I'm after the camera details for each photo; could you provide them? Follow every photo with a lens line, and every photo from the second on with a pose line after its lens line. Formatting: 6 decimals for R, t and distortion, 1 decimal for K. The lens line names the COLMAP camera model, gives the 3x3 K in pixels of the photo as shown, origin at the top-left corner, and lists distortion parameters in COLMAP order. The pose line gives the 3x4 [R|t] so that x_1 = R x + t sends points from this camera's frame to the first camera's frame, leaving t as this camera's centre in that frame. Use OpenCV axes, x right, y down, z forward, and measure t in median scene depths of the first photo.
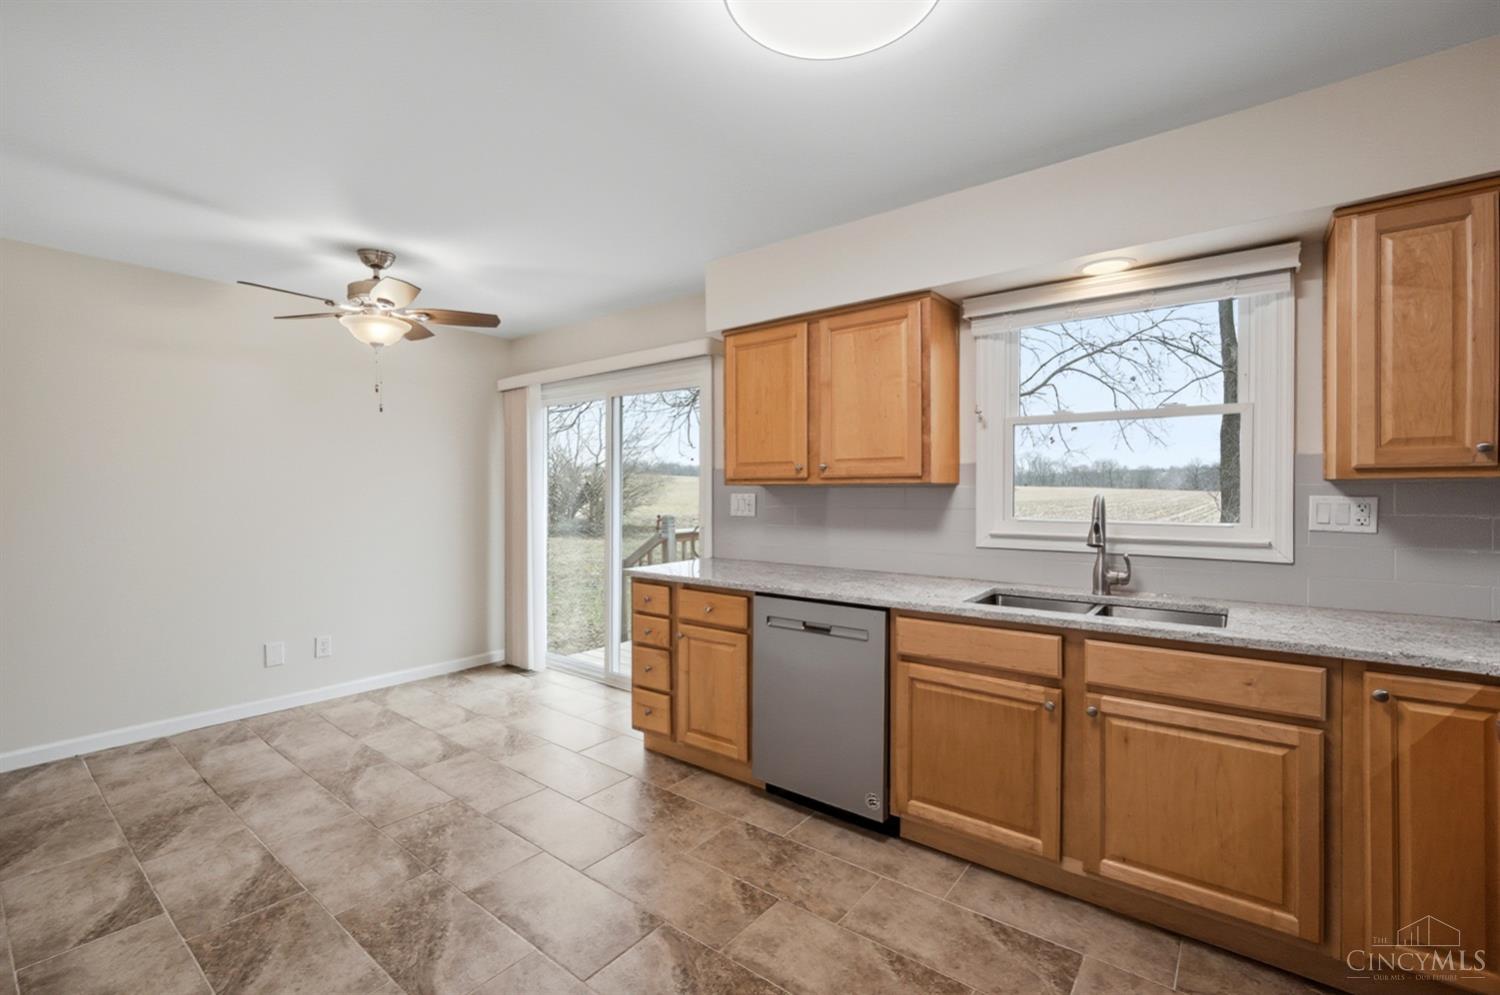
lens RADIAL K [[641.7, 0, 750.0], [0, 641.7, 497.5], [0, 0, 1]] dist [-0.033129, 0.013657]
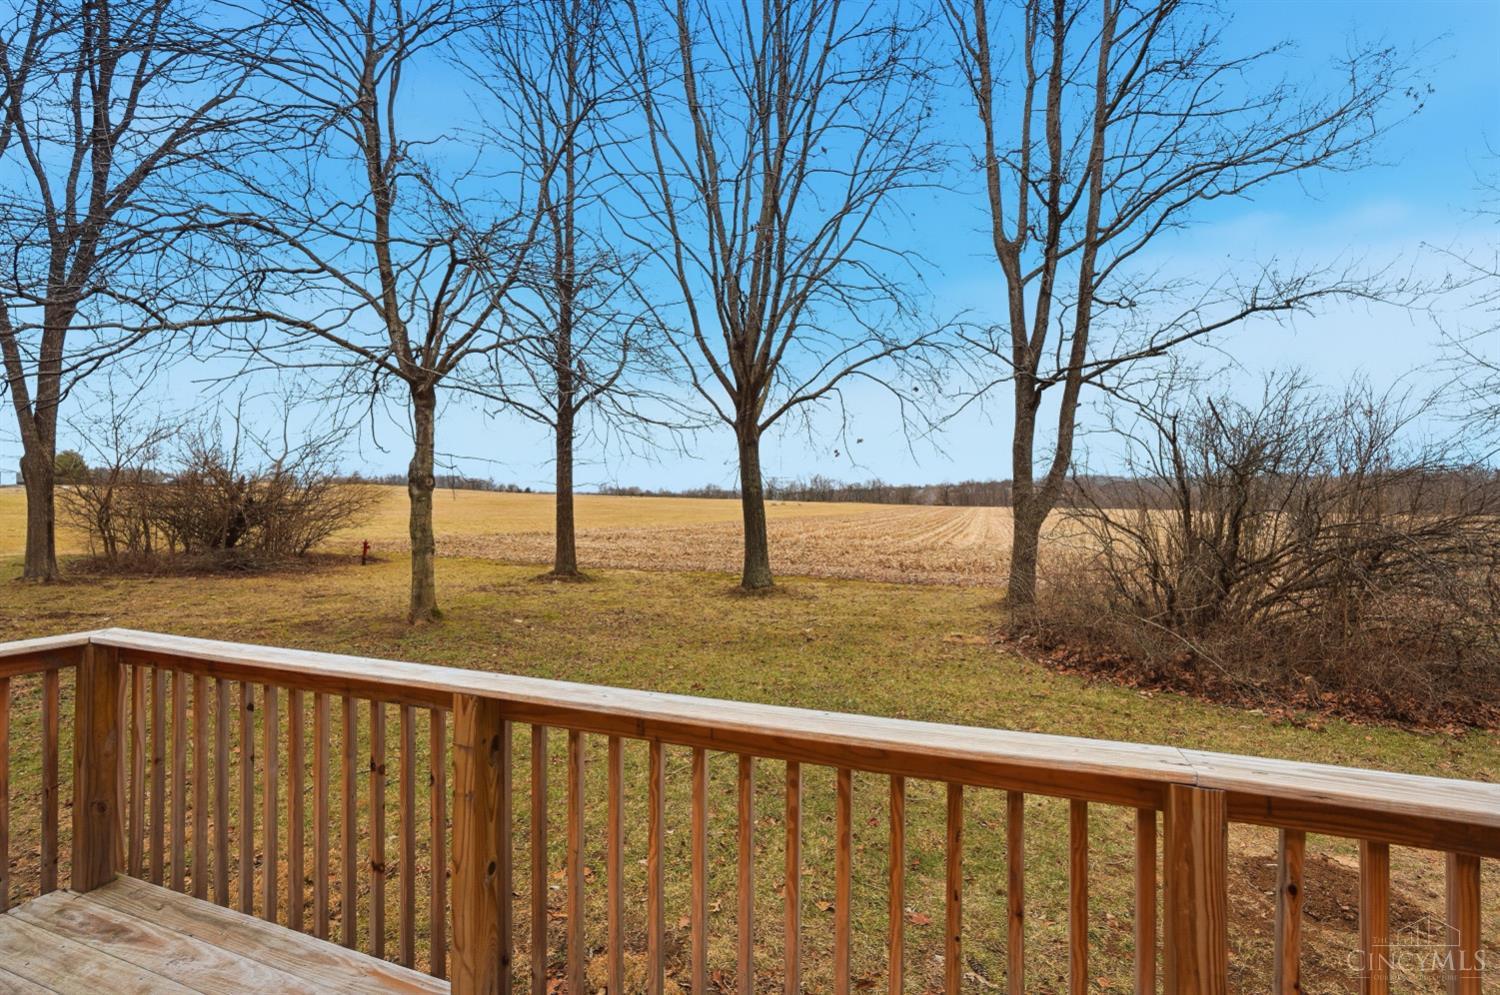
lens RADIAL K [[636.1, 0, 750.0], [0, 636.1, 497.5], [0, 0, 1]] dist [0.000577, -0.000028]
pose [[0.950235, 0.002883, 0.311520, 0.098868], [0.004675, 0.999713, -0.023513, -0.006992], [-0.311498, 0.023800, 0.949949, 0.234873]]
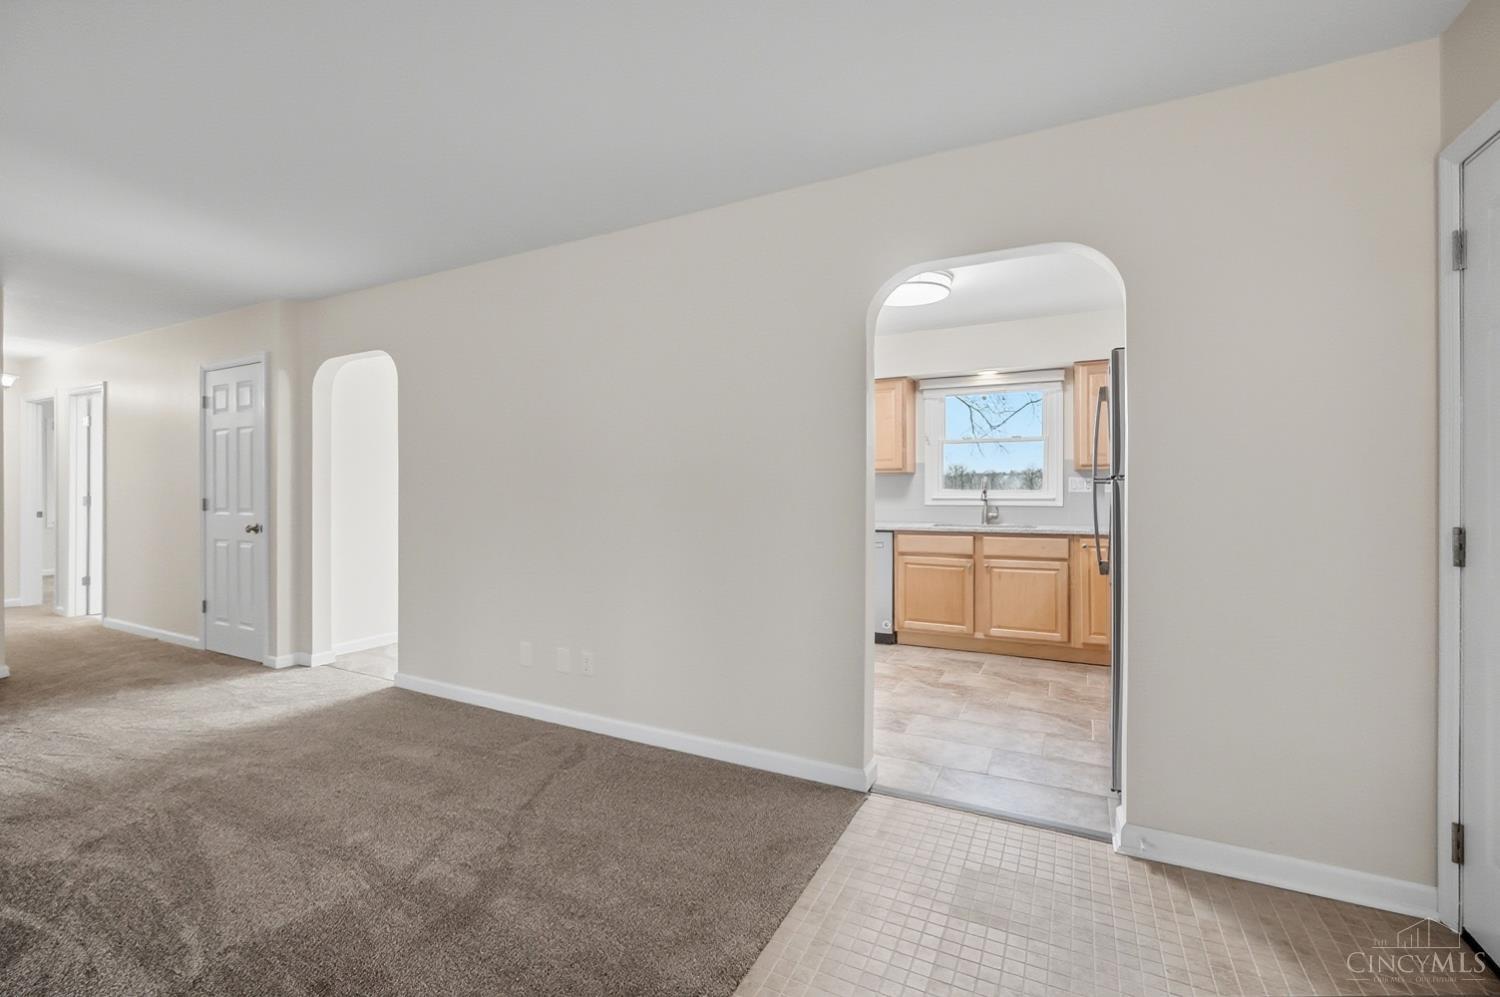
lens RADIAL K [[641.7, 0, 750.0], [0, 641.7, 498.5], [0, 0, 1]] dist [-0.033129, 0.013657]
pose [[0.980421, -0.002333, 0.196901, -0.728096], [0.002723, 0.999995, -0.001707, 0.076126], [-0.196896, 0.002210, 0.980422, -1.068232]]
